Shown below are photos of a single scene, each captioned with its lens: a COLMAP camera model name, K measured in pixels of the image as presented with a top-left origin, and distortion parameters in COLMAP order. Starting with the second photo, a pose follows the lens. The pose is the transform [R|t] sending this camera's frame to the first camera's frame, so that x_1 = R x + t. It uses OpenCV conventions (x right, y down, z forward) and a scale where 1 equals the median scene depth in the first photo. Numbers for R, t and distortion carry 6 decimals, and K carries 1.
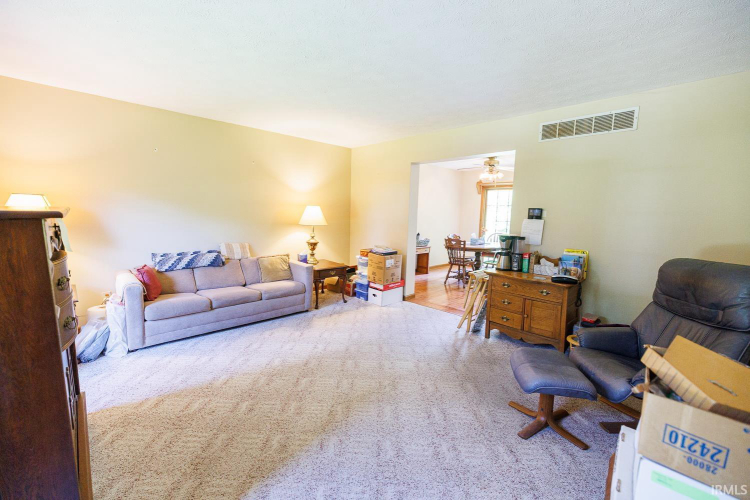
lens RADIAL K [[311.5, 0, 374.0], [0, 311.5, 250.7], [0, 0, 1]] dist [0.003880, 0.000505]
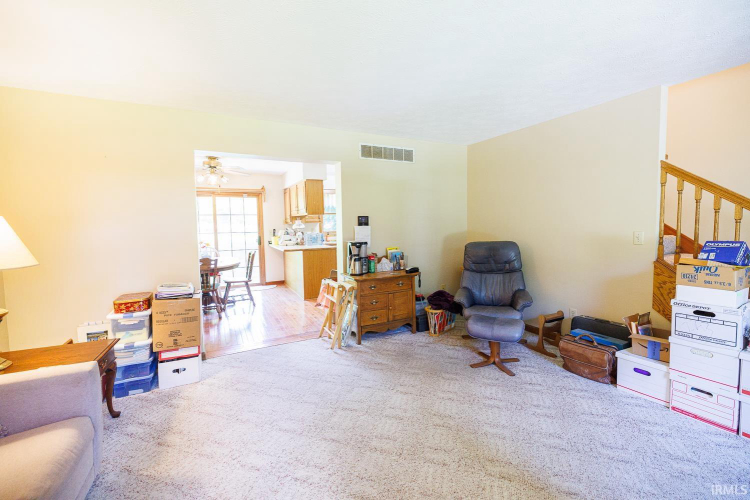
lens RADIAL K [[311.5, 0, 379.7], [0, 311.5, 247.3], [0, 0, 1]] dist [0.003880, 0.000505]
pose [[0.287810, -0.104350, 0.951985, -0.615494], [0.141770, 0.987736, 0.065408, -0.097750], [-0.947136, 0.116138, 0.299074, 0.673248]]
